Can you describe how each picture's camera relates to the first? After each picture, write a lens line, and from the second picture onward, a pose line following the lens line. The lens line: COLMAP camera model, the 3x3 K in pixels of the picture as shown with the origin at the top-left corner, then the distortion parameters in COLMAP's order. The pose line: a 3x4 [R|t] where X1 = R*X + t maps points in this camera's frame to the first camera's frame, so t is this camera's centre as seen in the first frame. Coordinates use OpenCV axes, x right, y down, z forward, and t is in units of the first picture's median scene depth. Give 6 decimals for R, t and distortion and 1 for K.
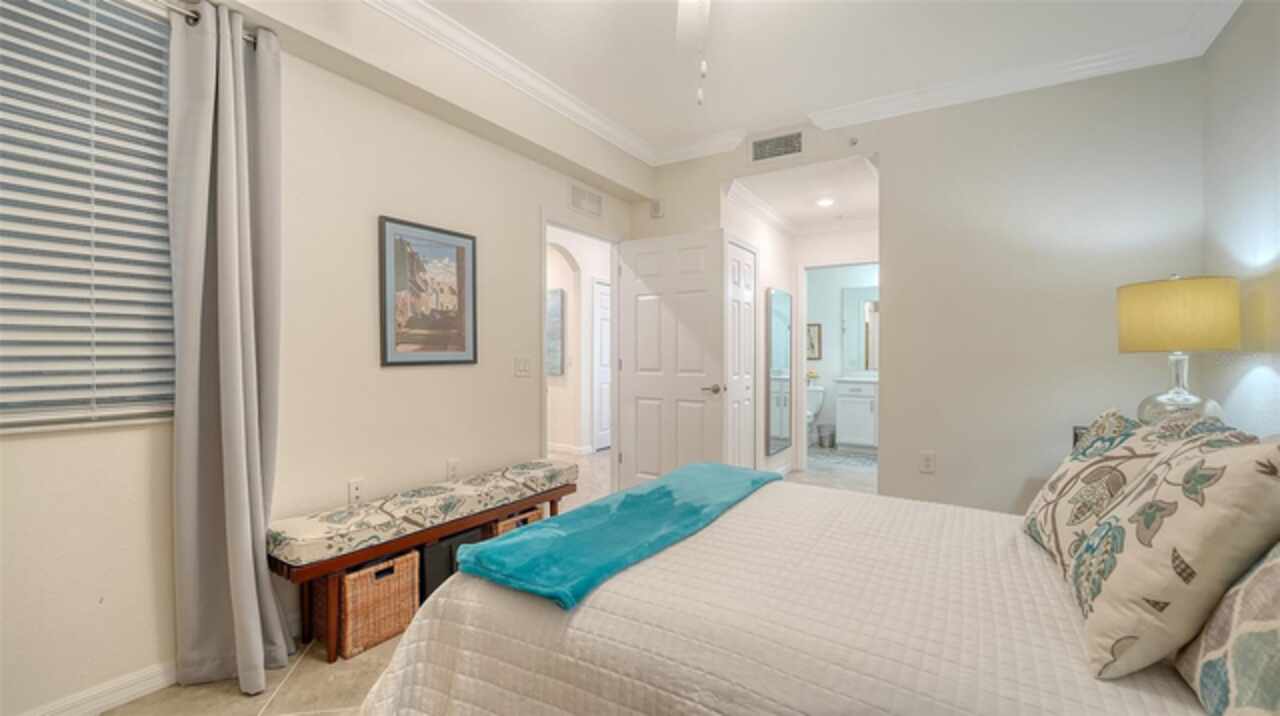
lens RADIAL K [[515.2, 0, 645.8], [0, 515.2, 348.8], [0, 0, 1]] dist [-0.033020, -0.000223]
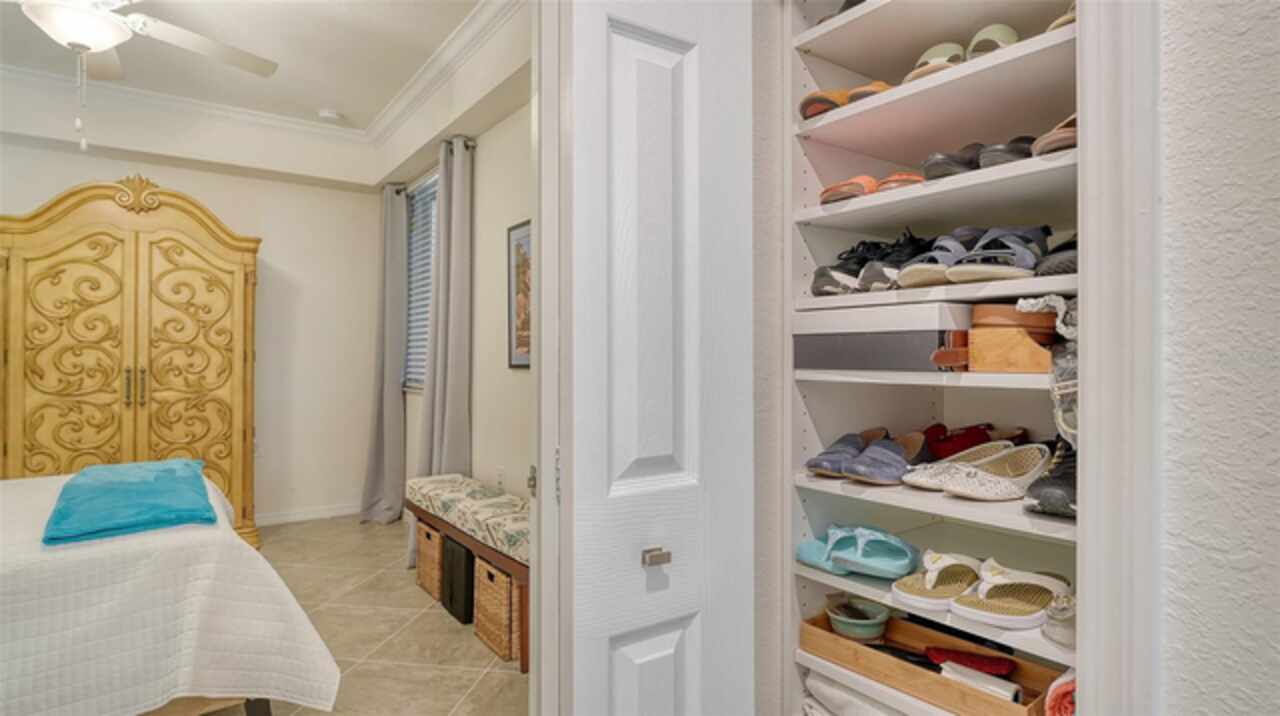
lens RADIAL K [[660.2, 0, 648.9], [0, 660.2, 340.1], [0, 0, 1]] dist [-0.015581, 0.002457]
pose [[-0.357776, -0.020168, -0.933590, 0.623775], [0.016798, 0.999466, -0.028029, 0.018133], [0.933656, -0.025711, -0.357246, 1.645636]]
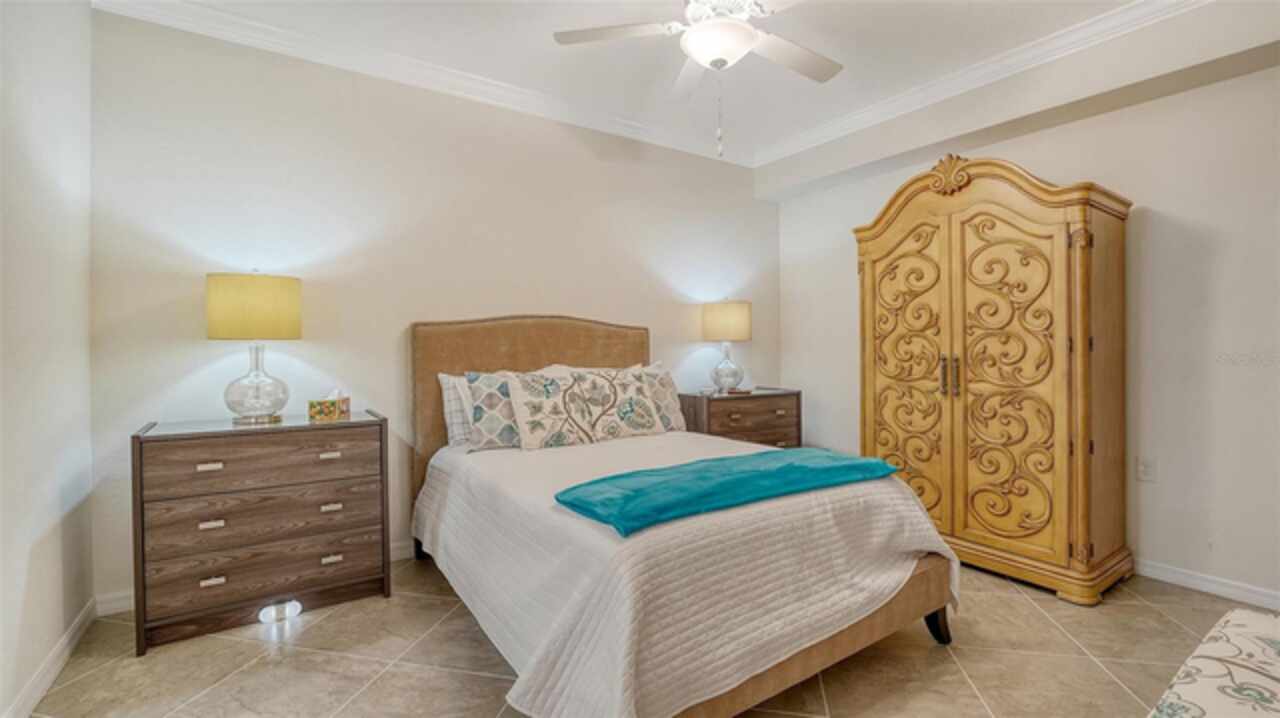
lens RADIAL K [[548.1, 0, 644.3], [0, 548.1, 342.3], [0, 0, 1]] dist [-0.005179, -0.000591]
pose [[-0.920423, 0.003279, 0.390910, -0.156134], [-0.005421, 0.999762, -0.021148, 0.018391], [-0.390886, -0.021584, -0.920186, 1.397725]]
